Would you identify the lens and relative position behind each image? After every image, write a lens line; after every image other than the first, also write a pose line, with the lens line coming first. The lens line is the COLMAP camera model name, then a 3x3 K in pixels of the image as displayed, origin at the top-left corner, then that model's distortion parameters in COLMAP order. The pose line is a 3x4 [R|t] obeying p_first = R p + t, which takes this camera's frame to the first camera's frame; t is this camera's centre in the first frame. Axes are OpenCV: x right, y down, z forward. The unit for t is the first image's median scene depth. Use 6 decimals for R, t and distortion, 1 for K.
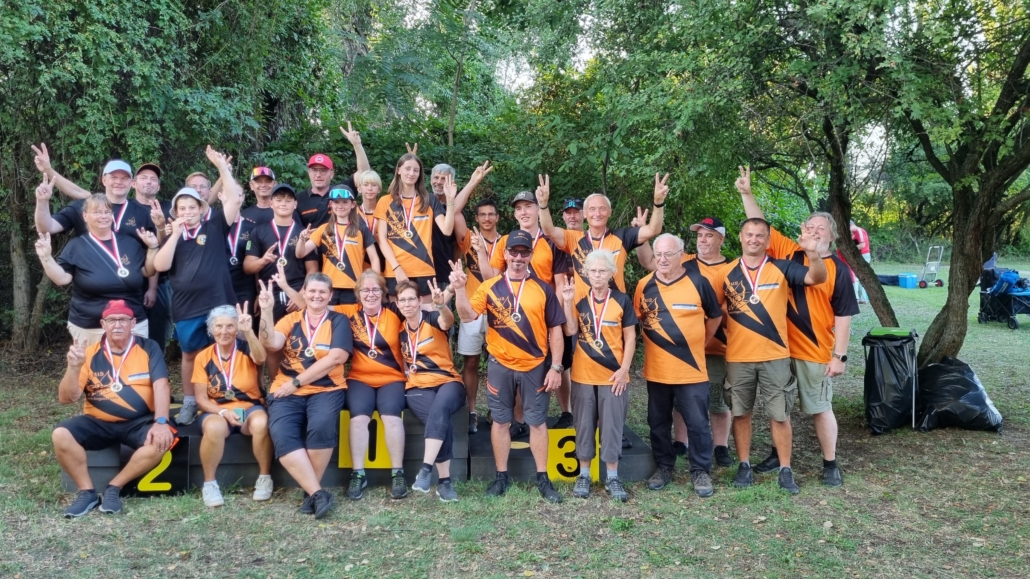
lens RADIAL K [[758.6, 0, 497.1], [0, 758.6, 278.6], [0, 0, 1]] dist [0.069976, -0.053381]
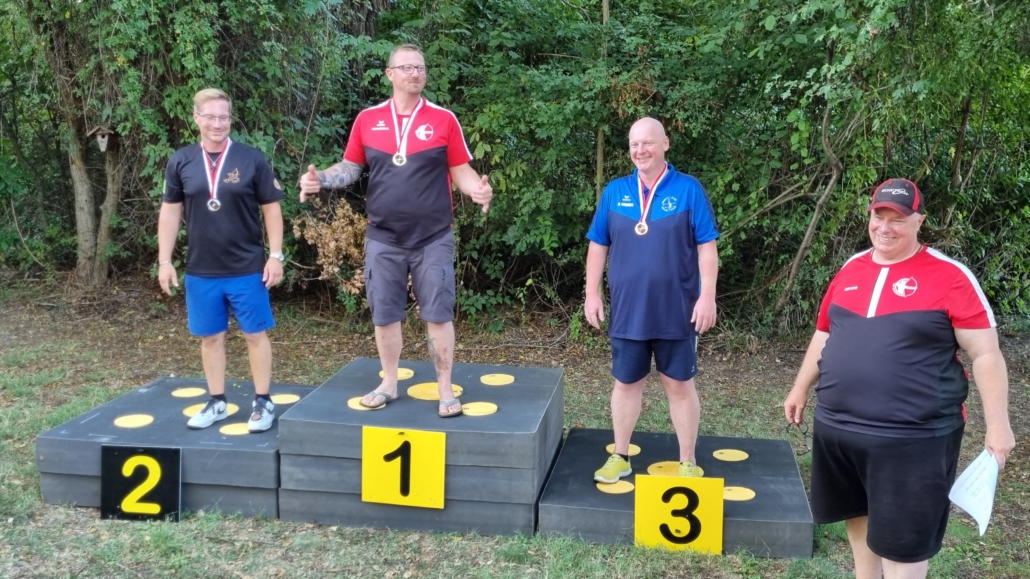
lens RADIAL K [[1006.2, 0, 526.3], [0, 1006.2, 294.8], [0, 0, 1]] dist [0.054710, -0.016300]
pose [[0.972853, 0.041438, -0.227685, 0.103108], [-0.010411, 0.990679, 0.135819, -0.056935], [0.231191, -0.129762, 0.964216, 0.068487]]
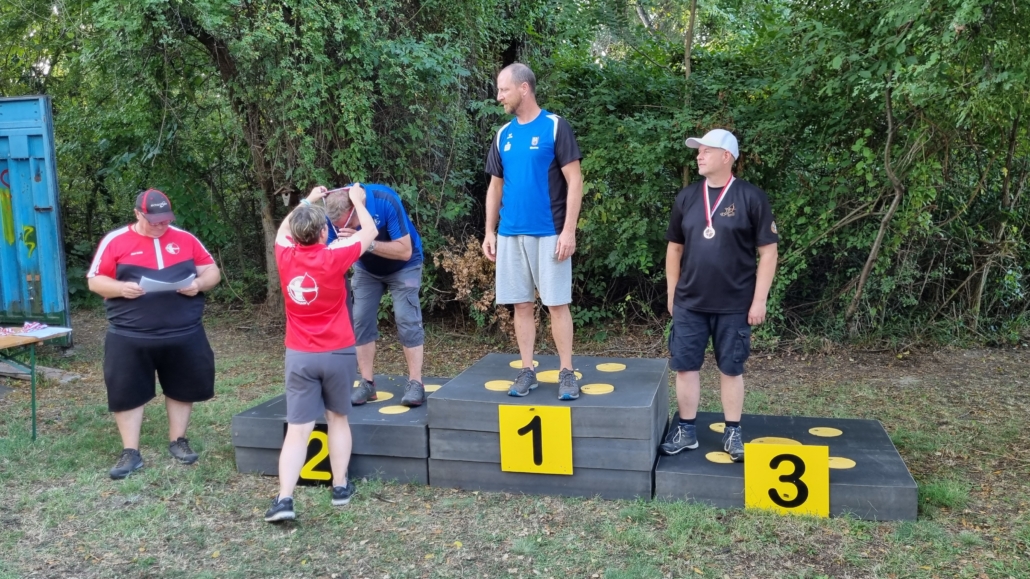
lens RADIAL K [[797.3, 0, 522.0], [0, 797.3, 292.5], [0, 0, 1]] dist [0.059090, -0.041940]
pose [[0.941761, 0.003755, -0.336263, 0.074056], [0.024964, 0.996398, 0.081044, -0.016195], [0.335356, -0.084719, 0.938274, 0.111697]]
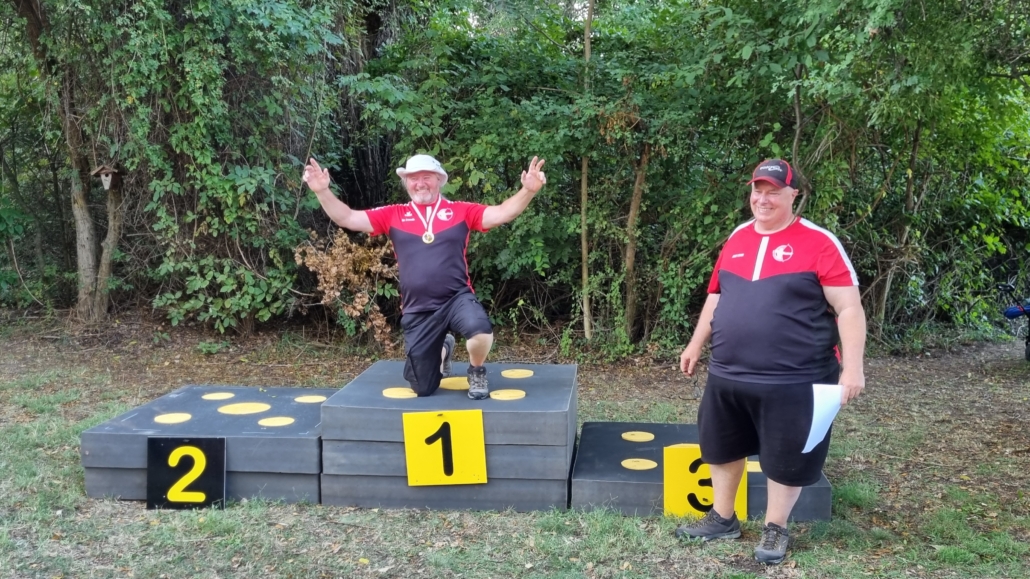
lens RADIAL K [[964.0, 0, 517.8], [0, 964.0, 295.9], [0, 0, 1]] dist [0.053976, -0.021844]
pose [[0.983166, 0.008266, -0.182527, 0.055011], [0.005436, 0.997211, 0.074439, -0.012337], [0.182634, -0.074178, 0.980379, 0.039457]]
